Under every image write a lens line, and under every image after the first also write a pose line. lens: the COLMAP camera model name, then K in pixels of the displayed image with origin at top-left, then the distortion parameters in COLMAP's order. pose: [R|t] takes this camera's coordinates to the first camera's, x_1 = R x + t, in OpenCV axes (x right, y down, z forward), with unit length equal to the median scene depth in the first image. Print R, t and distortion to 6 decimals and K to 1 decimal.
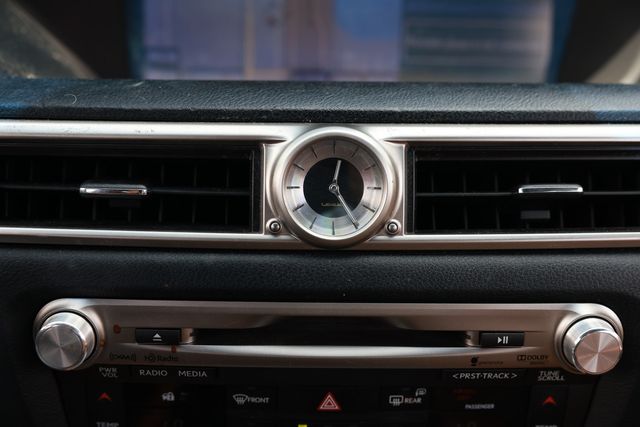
lens RADIAL K [[963.8, 0, 320.0], [0, 963.8, 213.5], [0, 0, 1]] dist [0.013857, 0.019129]
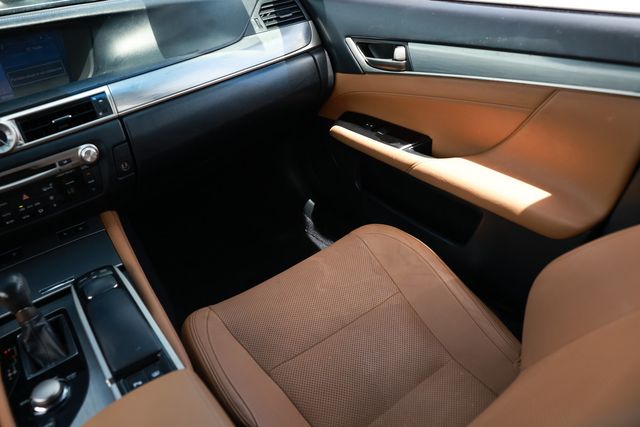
lens RADIAL K [[511.9, 0, 320.0], [0, 511.9, 213.5], [0, 0, 1]] dist [-0.110277, 0.111957]
pose [[0.819383, -0.394901, 0.415530, 0.114197], [0.303498, 0.913790, 0.269958, 0.089857], [-0.486314, -0.095087, 0.868595, -1.159188]]
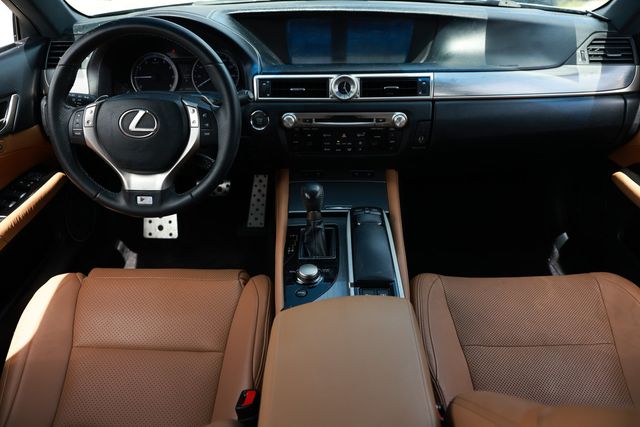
lens RADIAL K [[511.9, 0, 320.0], [0, 511.9, 213.5], [0, 0, 1]] dist [-0.110277, 0.111957]
pose [[0.999171, -0.012926, -0.038600, -0.016544], [0.019937, 0.982125, 0.187170, 0.107045], [0.035491, -0.187784, 0.981569, -1.528953]]
